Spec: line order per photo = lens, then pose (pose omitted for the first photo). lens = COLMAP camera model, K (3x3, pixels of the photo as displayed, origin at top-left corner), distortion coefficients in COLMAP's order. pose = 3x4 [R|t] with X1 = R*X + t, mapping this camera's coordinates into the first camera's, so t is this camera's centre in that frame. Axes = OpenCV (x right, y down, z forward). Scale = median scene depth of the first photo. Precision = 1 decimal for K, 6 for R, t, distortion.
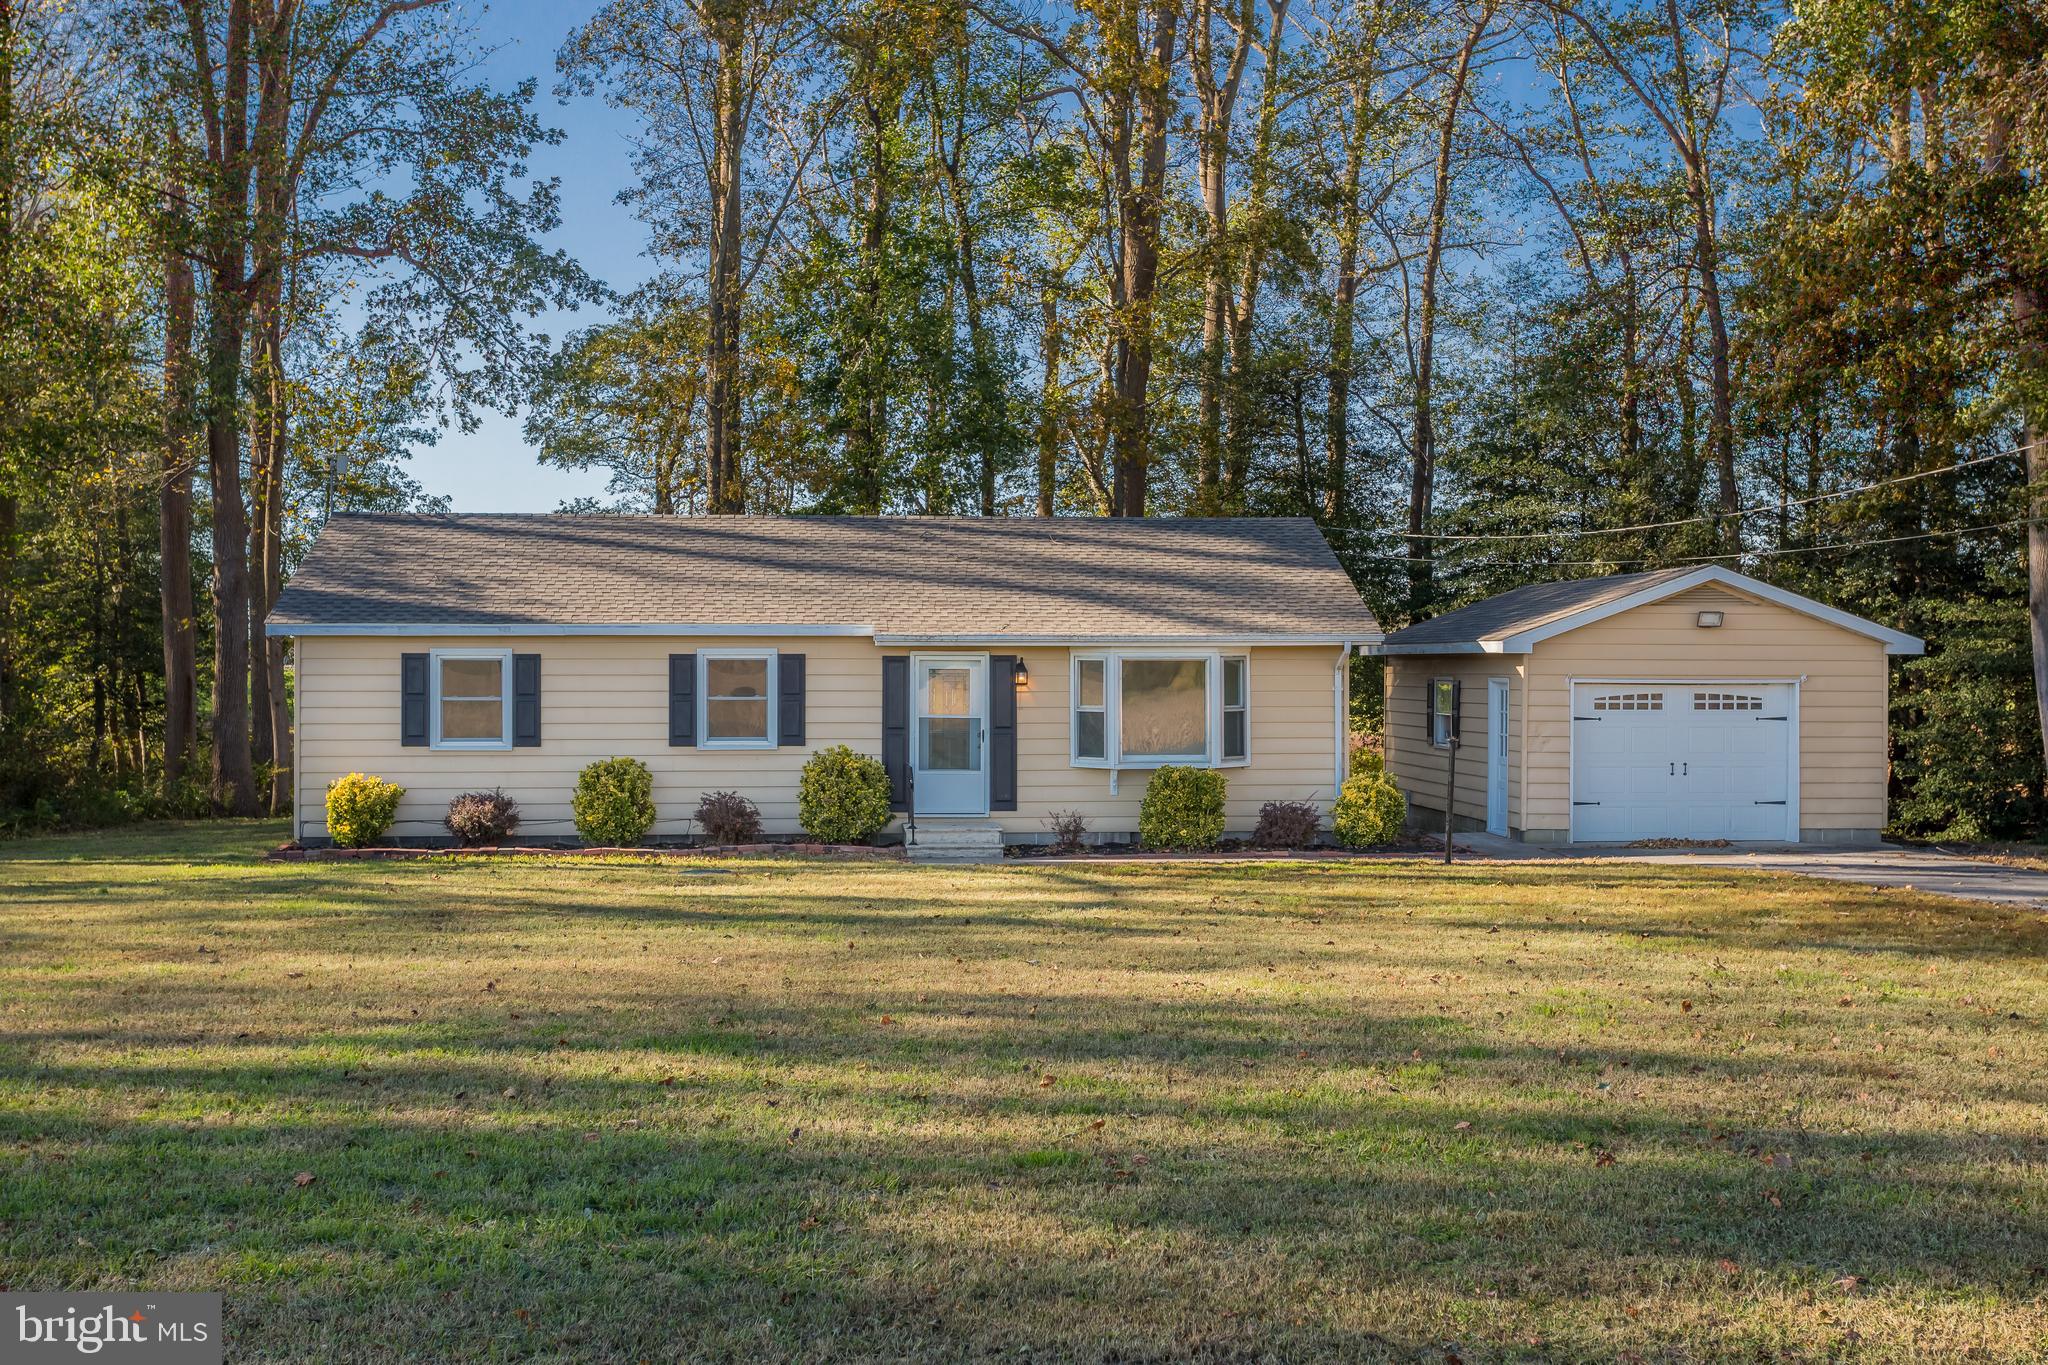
lens RADIAL K [[2243.5, 0, 1024.0], [0, 2243.5, 682.5], [0, 0, 1]] dist [0.034588, -0.029470]
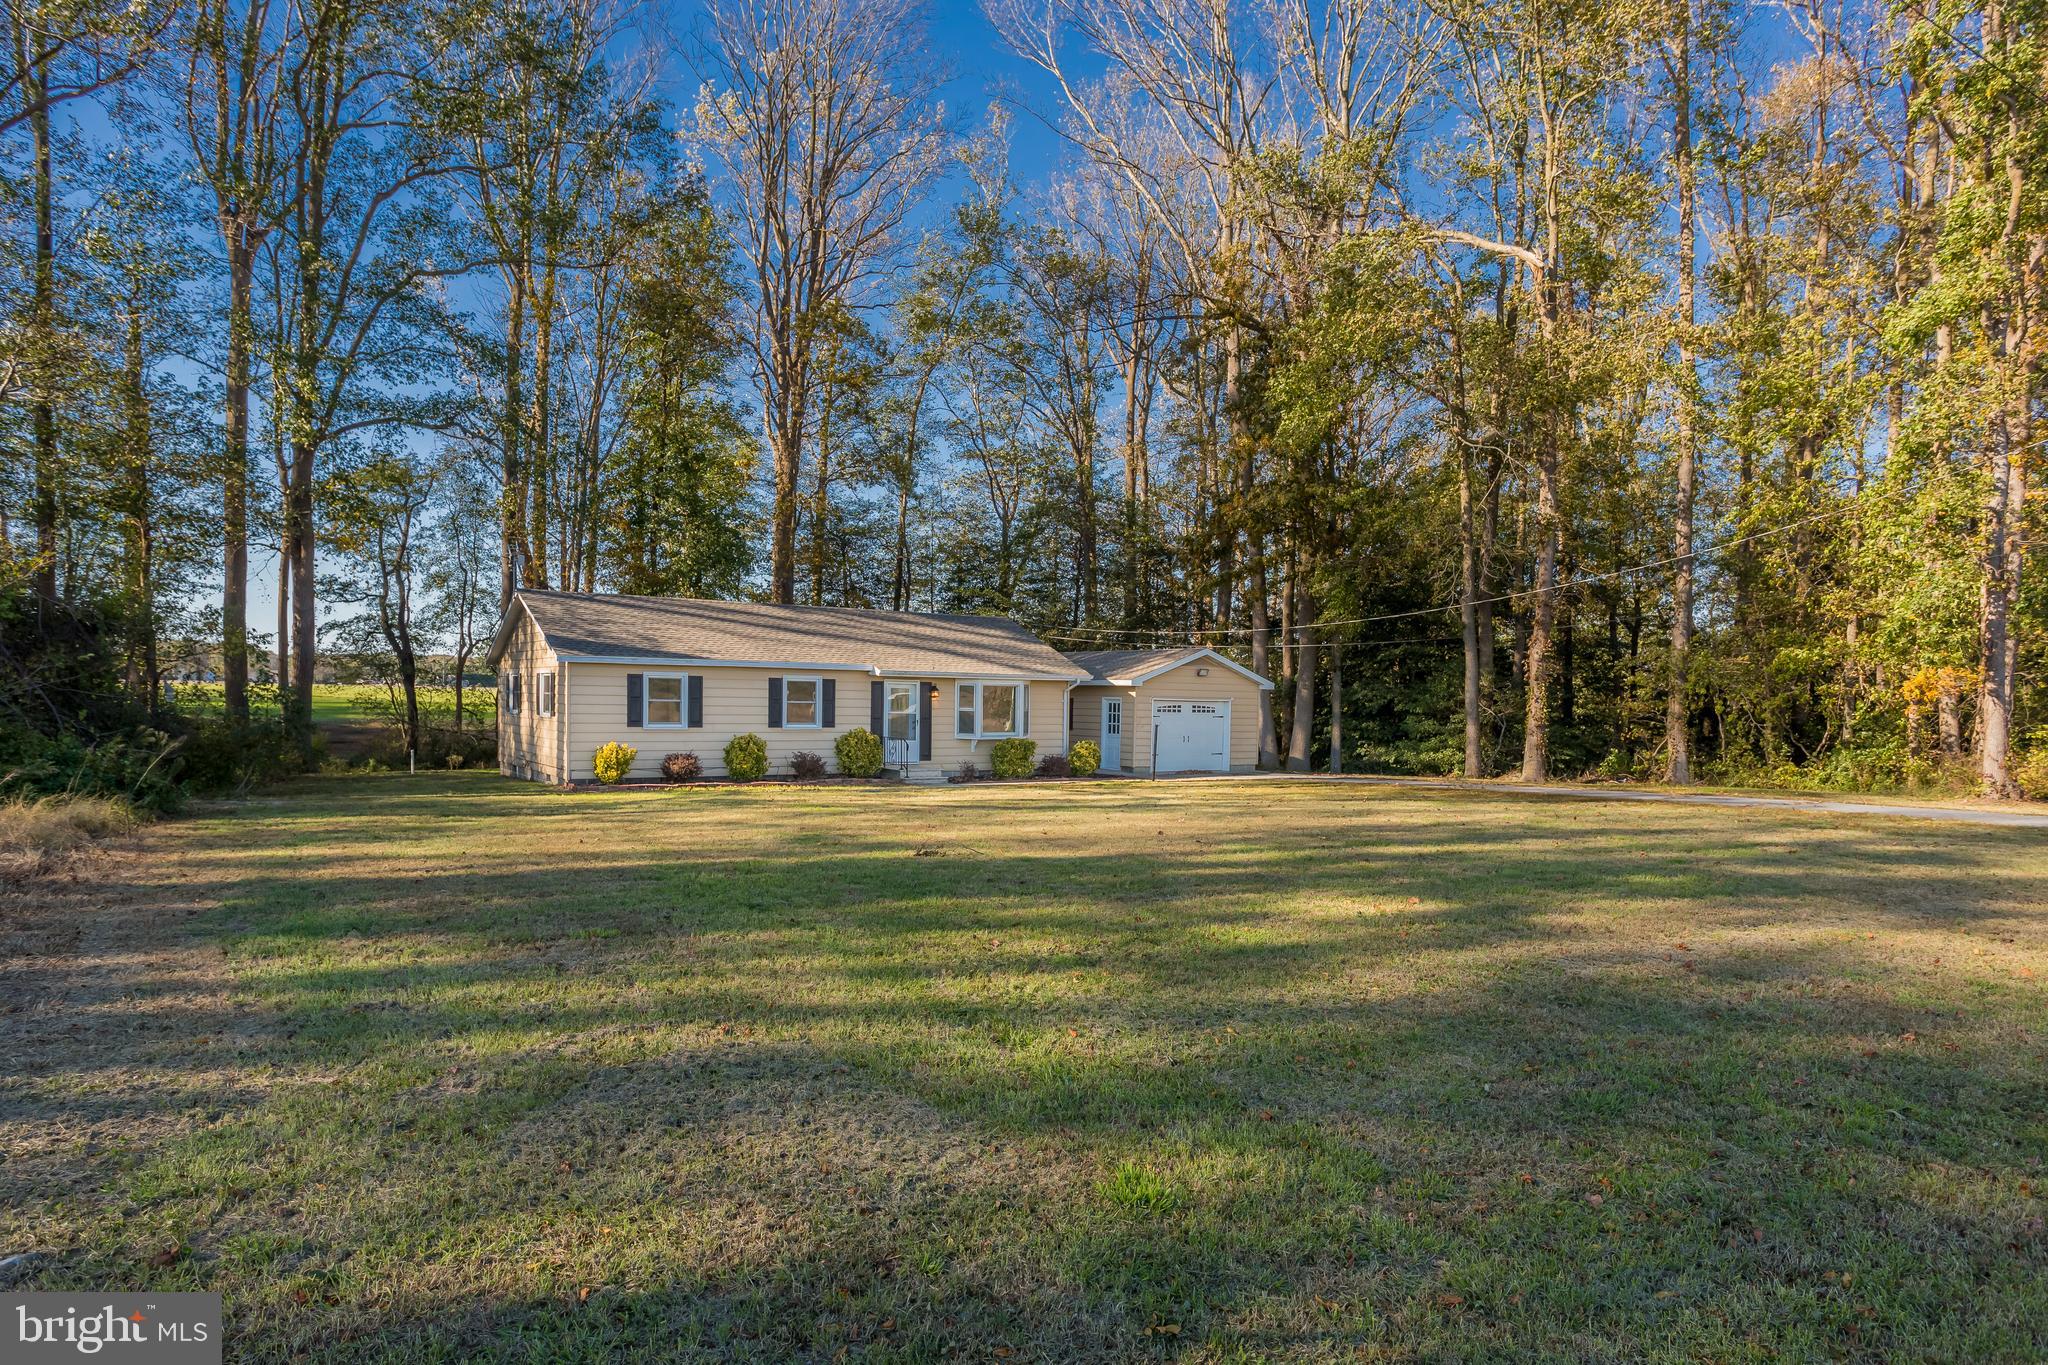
lens RADIAL K [[1260.6, 0, 1017.3], [0, 1260.6, 724.4], [0, 0, 1]] dist [0.000186, 0.000026]
pose [[0.870730, 0.003176, 0.491750, -0.471542], [-0.012475, 0.999800, 0.015633, 0.006726], [-0.491602, -0.019747, 0.870596, -0.007420]]
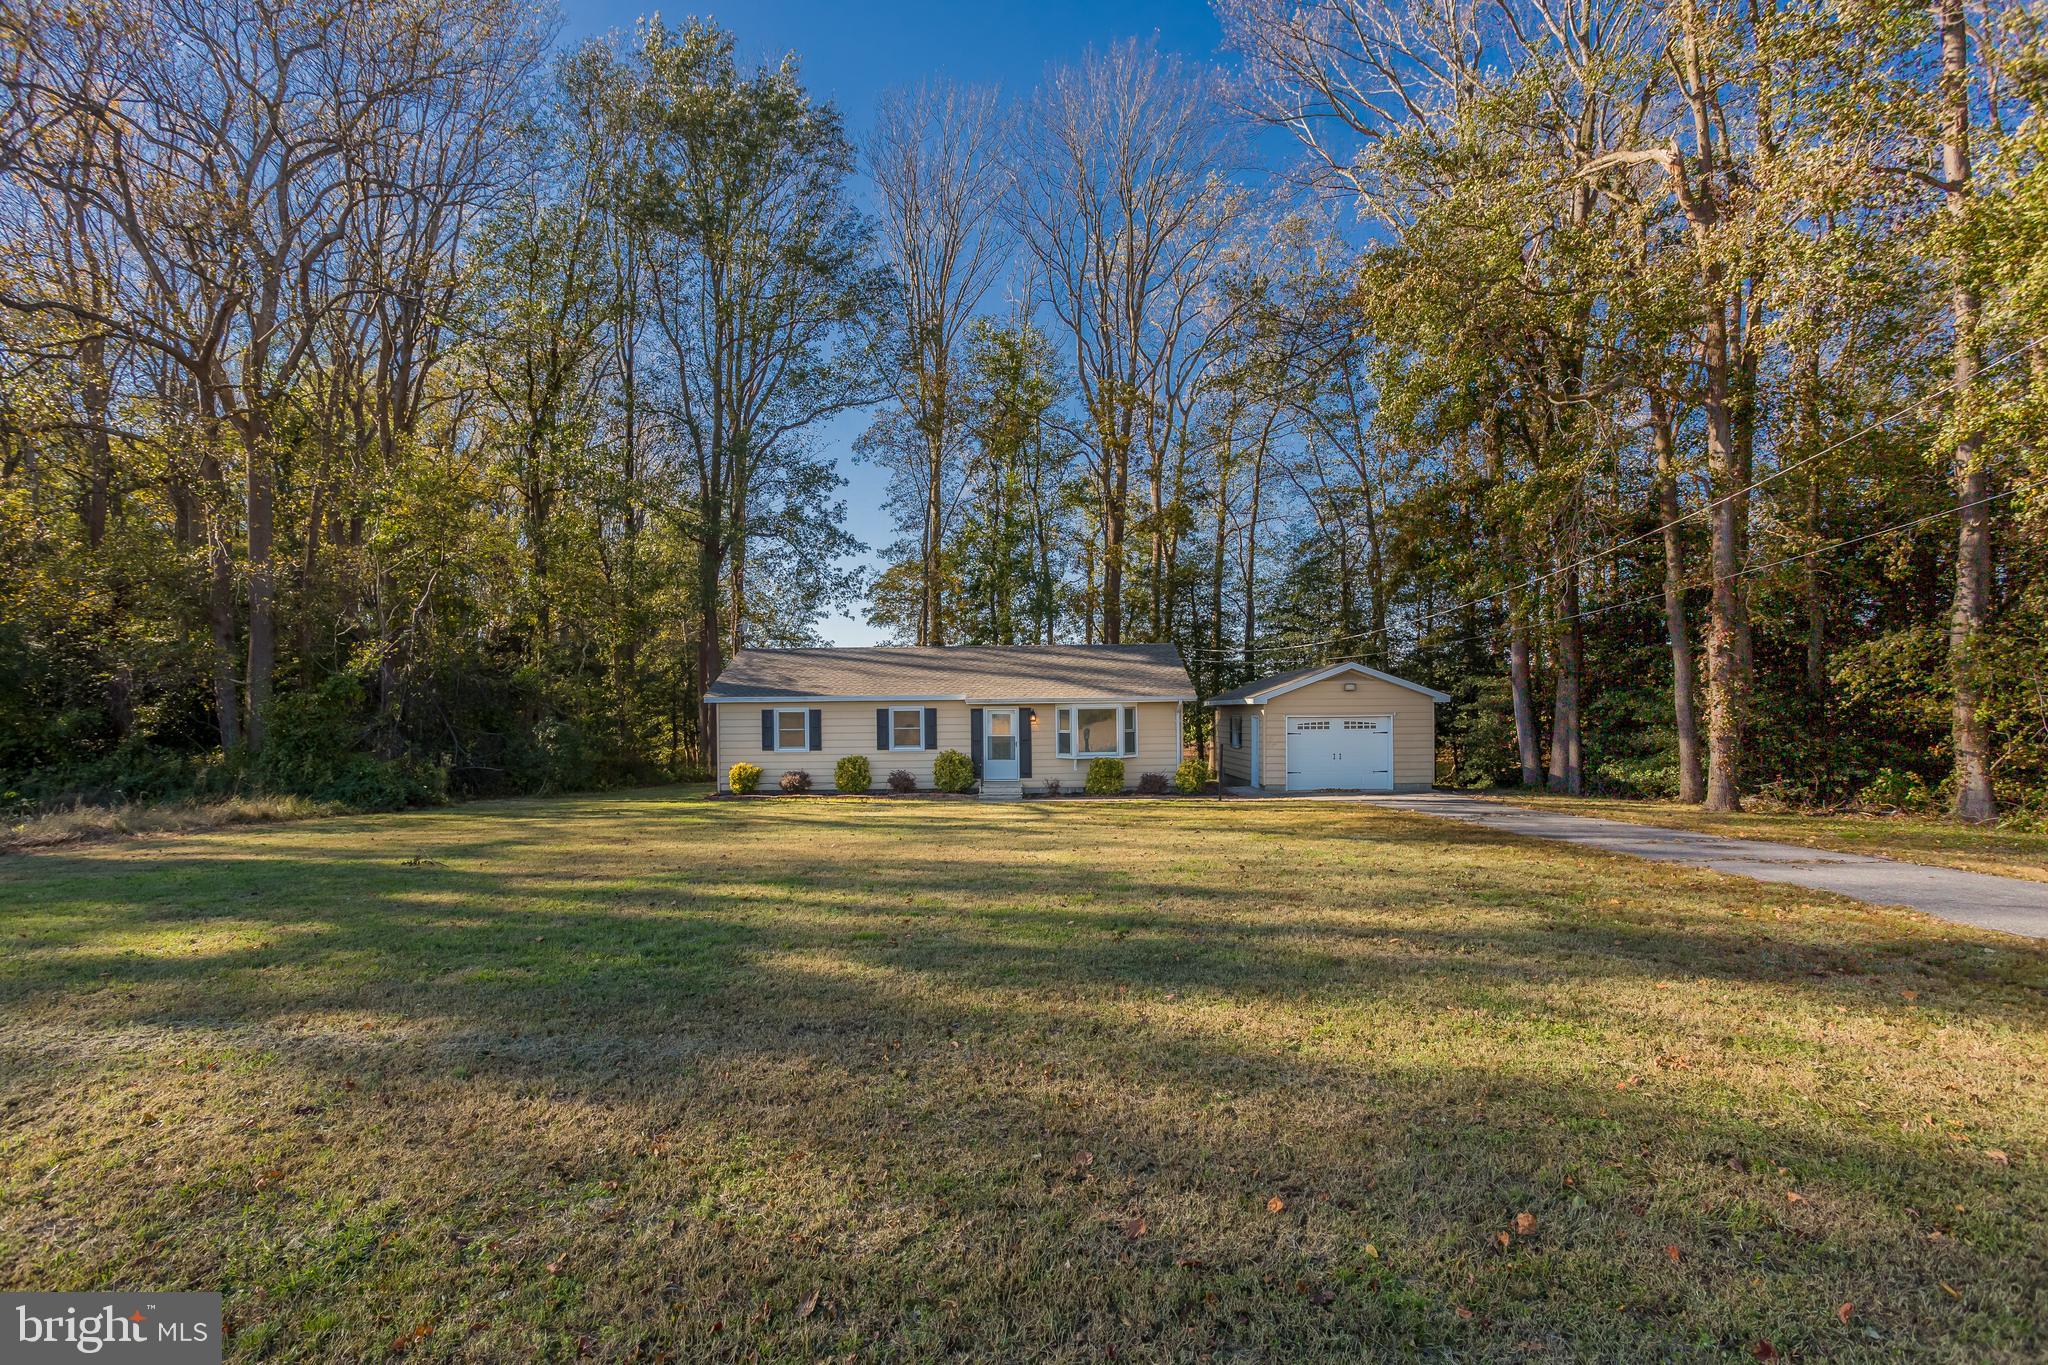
lens RADIAL K [[1007.0, 0, 1022.1], [0, 1007.0, 735.9], [0, 0, 1]] dist [-0.030789, 0.000002]
pose [[0.995645, -0.009327, -0.092757, 0.077861], [0.010811, 0.999821, 0.015508, 0.000225], [0.092596, -0.016444, 0.995568, 0.006372]]
